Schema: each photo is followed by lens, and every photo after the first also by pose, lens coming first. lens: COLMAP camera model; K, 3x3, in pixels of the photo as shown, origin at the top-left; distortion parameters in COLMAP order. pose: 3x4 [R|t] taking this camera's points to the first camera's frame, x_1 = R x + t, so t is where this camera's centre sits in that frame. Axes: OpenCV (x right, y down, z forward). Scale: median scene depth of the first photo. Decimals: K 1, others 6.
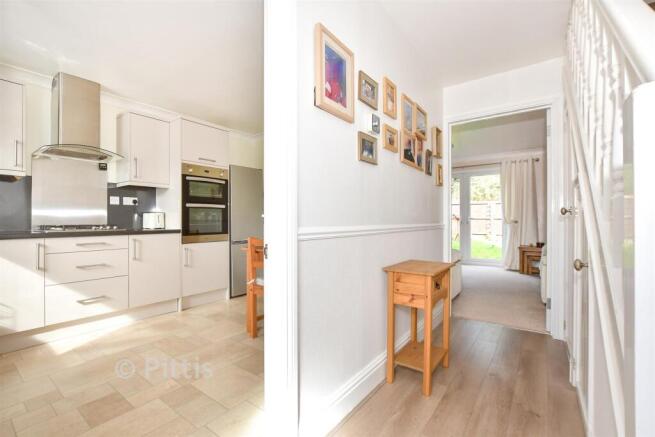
lens RADIAL K [[295.8, 0, 320.1], [0, 295.8, 219.5], [0, 0, 1]] dist [-0.013549, 0.000418]
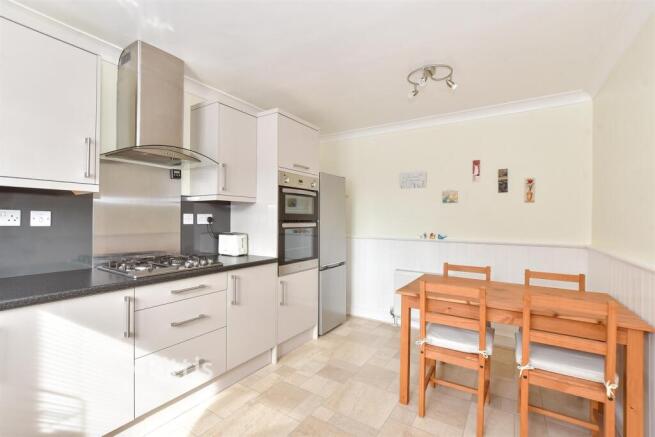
lens RADIAL K [[295.8, 0, 320.1], [0, 295.8, 219.5], [0, 0, 1]] dist [-0.013549, 0.000418]
pose [[0.997759, 0.008400, 0.066386, -0.410411], [-0.008762, 0.999948, 0.005163, -0.070193], [-0.066339, -0.005733, 0.997781, 0.222417]]
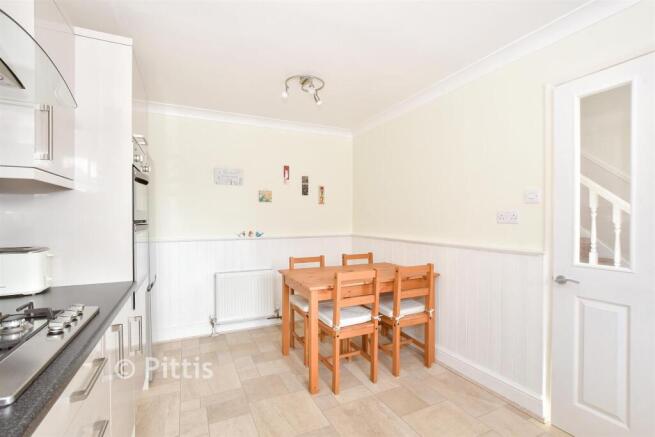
lens RADIAL K [[295.8, 0, 320.1], [0, 295.8, 219.5], [0, 0, 1]] dist [-0.013549, 0.000418]
pose [[0.467690, -0.003907, 0.883884, -0.746143], [-0.001234, 0.999986, 0.005073, -0.067587], [-0.883892, -0.003464, 0.467679, 0.505200]]
